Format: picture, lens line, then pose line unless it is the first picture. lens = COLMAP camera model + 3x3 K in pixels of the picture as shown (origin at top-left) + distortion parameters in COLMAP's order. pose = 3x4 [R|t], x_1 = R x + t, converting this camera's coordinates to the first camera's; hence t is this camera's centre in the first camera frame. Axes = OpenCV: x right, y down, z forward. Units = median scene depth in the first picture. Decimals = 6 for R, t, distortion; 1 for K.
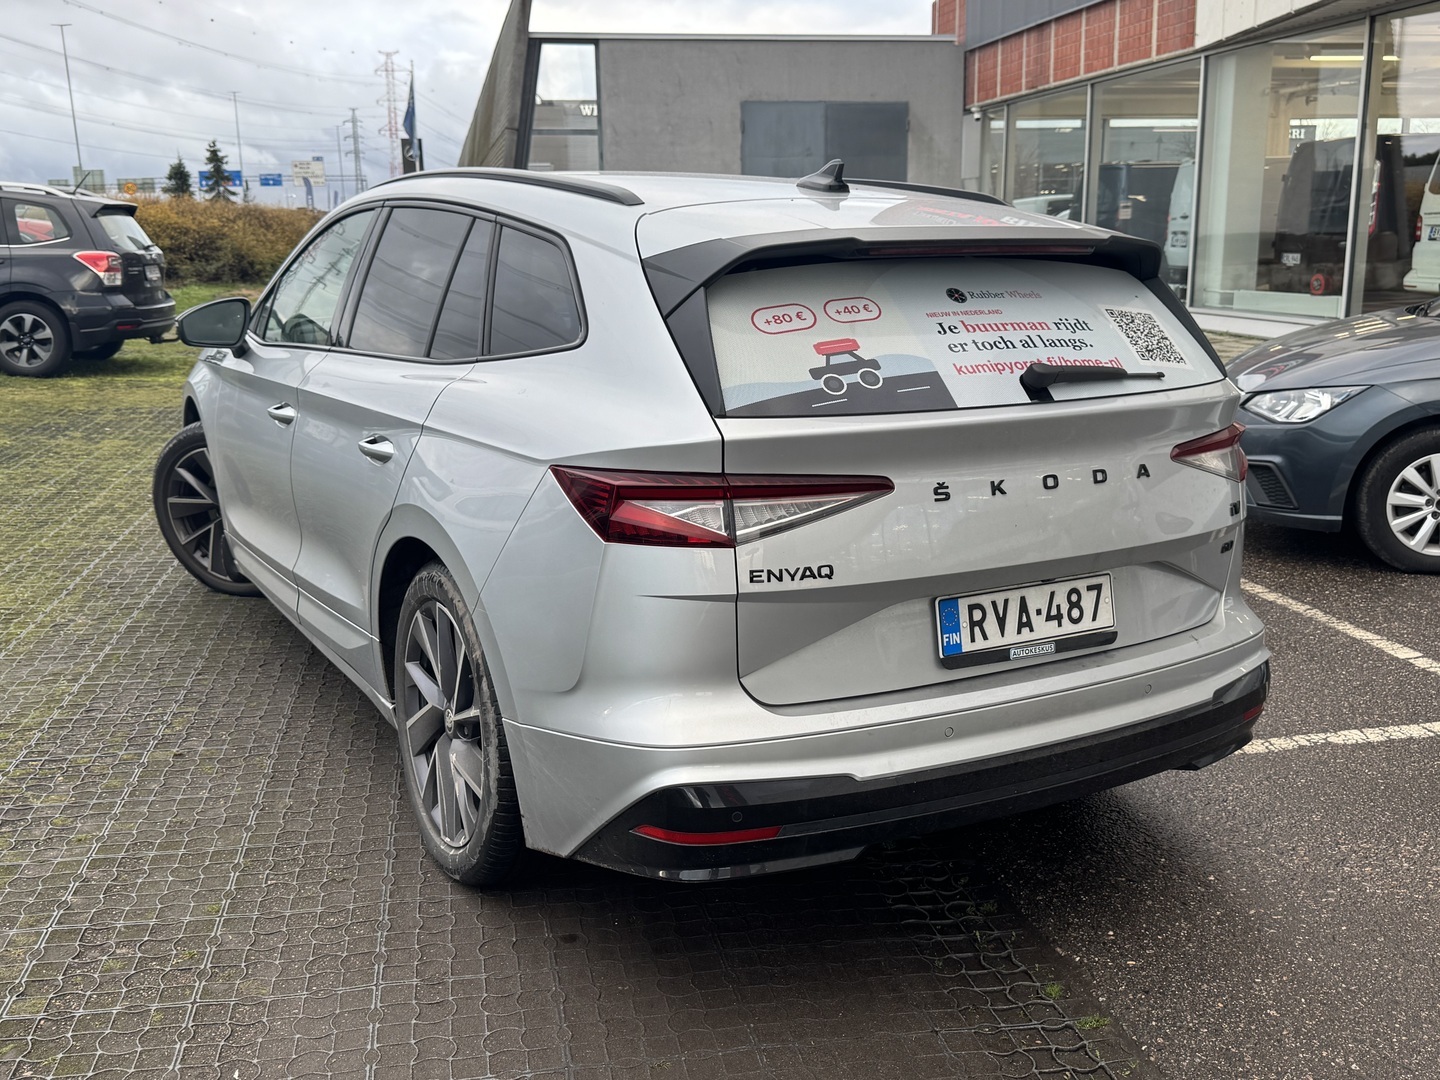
lens RADIAL K [[1373.7, 0, 720.0], [0, 1373.7, 540.0], [0, 0, 1]] dist [0.176833, -0.378393]
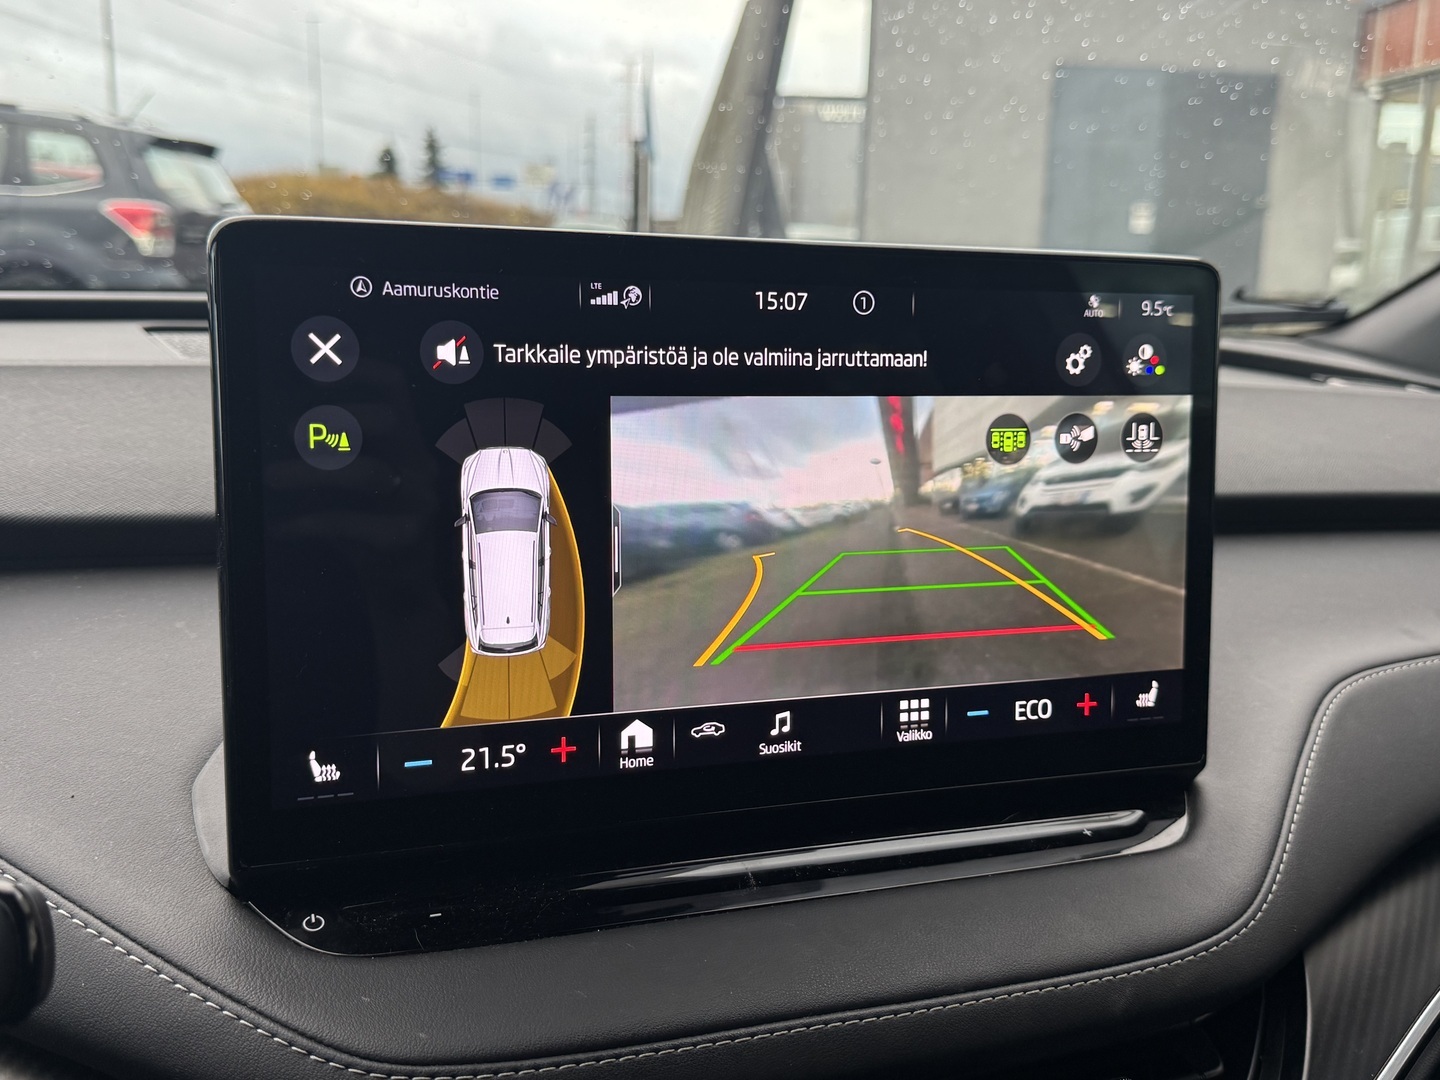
lens RADIAL K [[1373.7, 0, 720.0], [0, 1373.7, 540.0], [0, 0, 1]] dist [0.176833, -0.378393]
pose [[0.986909, 0.073448, -0.143582, -0.036541], [-0.075346, 0.997127, -0.007813, -0.035771], [0.142596, 0.018529, 0.989608, 0.221857]]
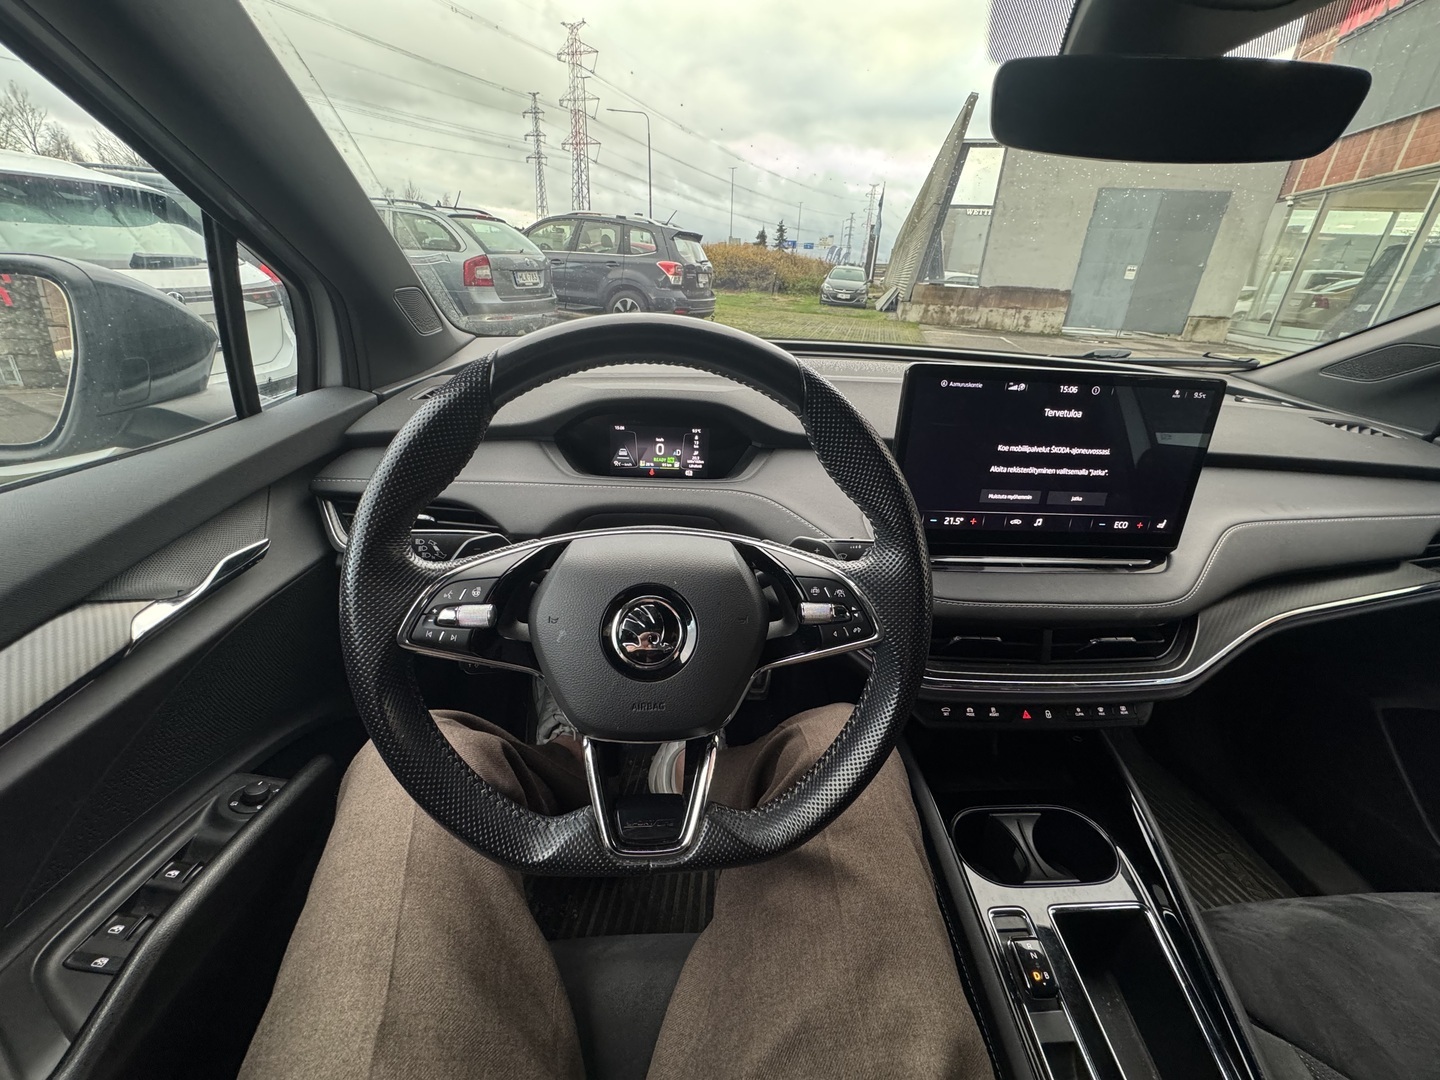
lens RADIAL K [[578.9, 0, 720.0], [0, 578.9, 540.0], [0, 0, 1]] dist [-0.003357, -0.000031]
pose [[0.902955, 0.229593, -0.363263, -0.041615], [-0.148453, 0.959928, 0.237697, -0.036697], [0.403280, -0.160702, 0.900855, 0.211313]]
